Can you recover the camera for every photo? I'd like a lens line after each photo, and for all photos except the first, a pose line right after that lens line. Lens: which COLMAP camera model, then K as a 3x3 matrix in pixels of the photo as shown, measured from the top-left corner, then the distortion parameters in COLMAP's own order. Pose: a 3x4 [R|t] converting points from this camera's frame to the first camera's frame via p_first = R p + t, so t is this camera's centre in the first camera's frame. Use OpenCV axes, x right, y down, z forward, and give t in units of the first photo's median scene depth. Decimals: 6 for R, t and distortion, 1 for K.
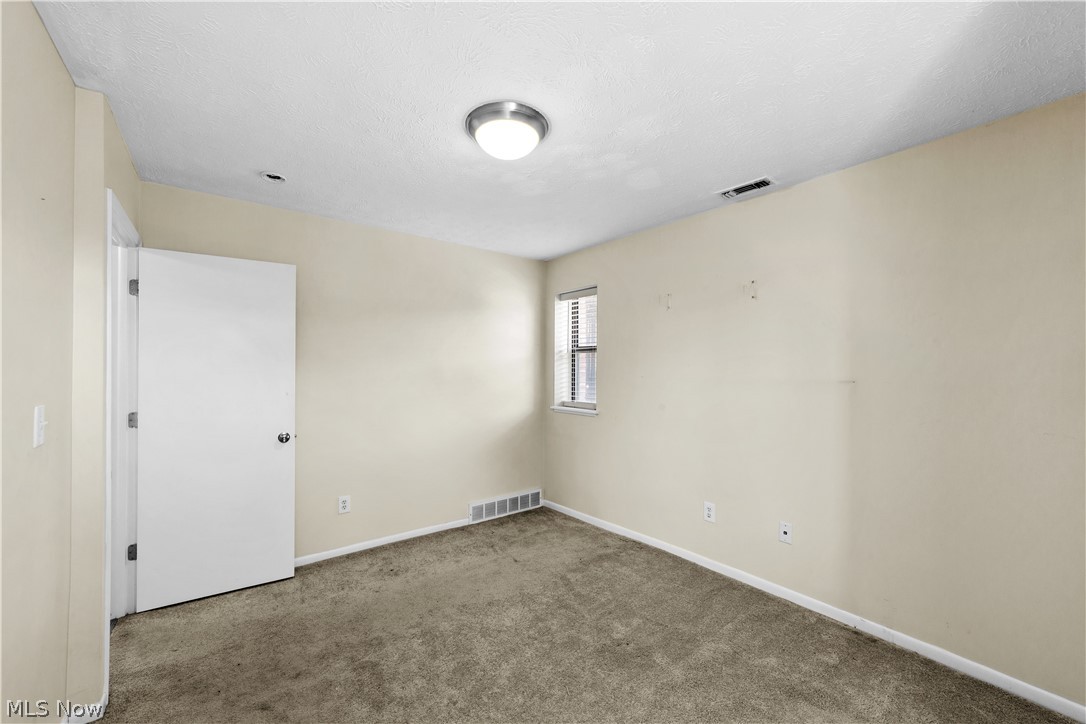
lens RADIAL K [[427.7, 0, 544.8], [0, 427.7, 363.7], [0, 0, 1]] dist [-0.004831, 0.005470]
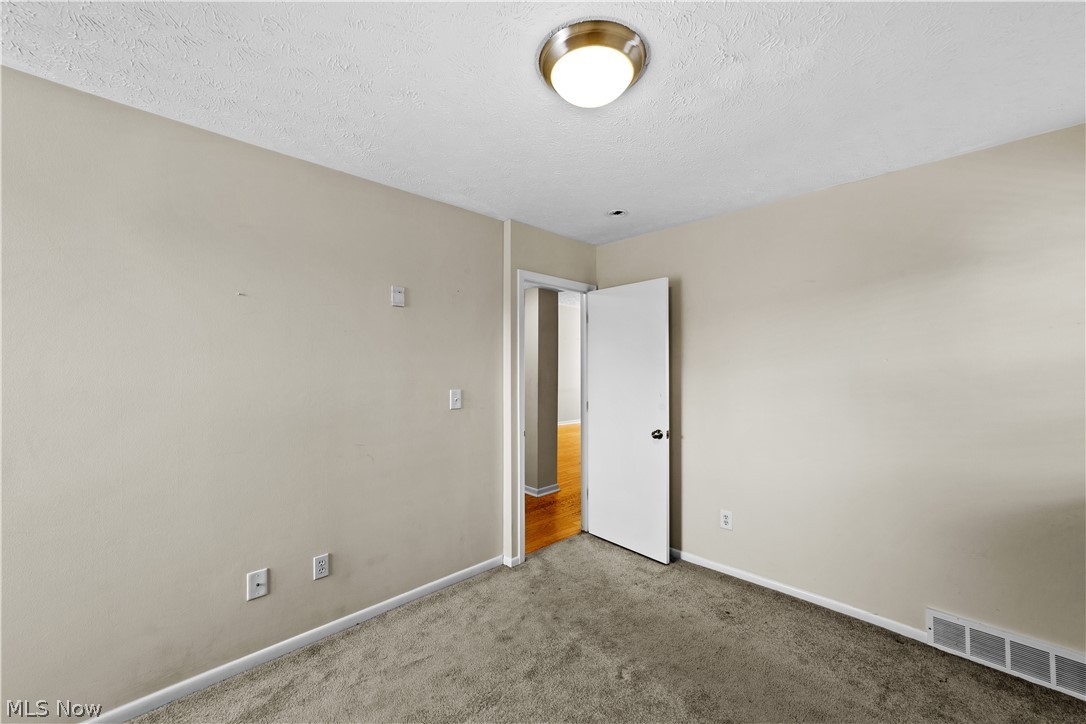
lens RADIAL K [[427.7, 0, 545.1], [0, 427.7, 365.1], [0, 0, 1]] dist [-0.004831, 0.005470]
pose [[0.124191, -0.009924, -0.992209, 0.377703], [0.007538, 0.999931, -0.009058, -0.000085], [0.992230, -0.006354, 0.124258, 0.464259]]
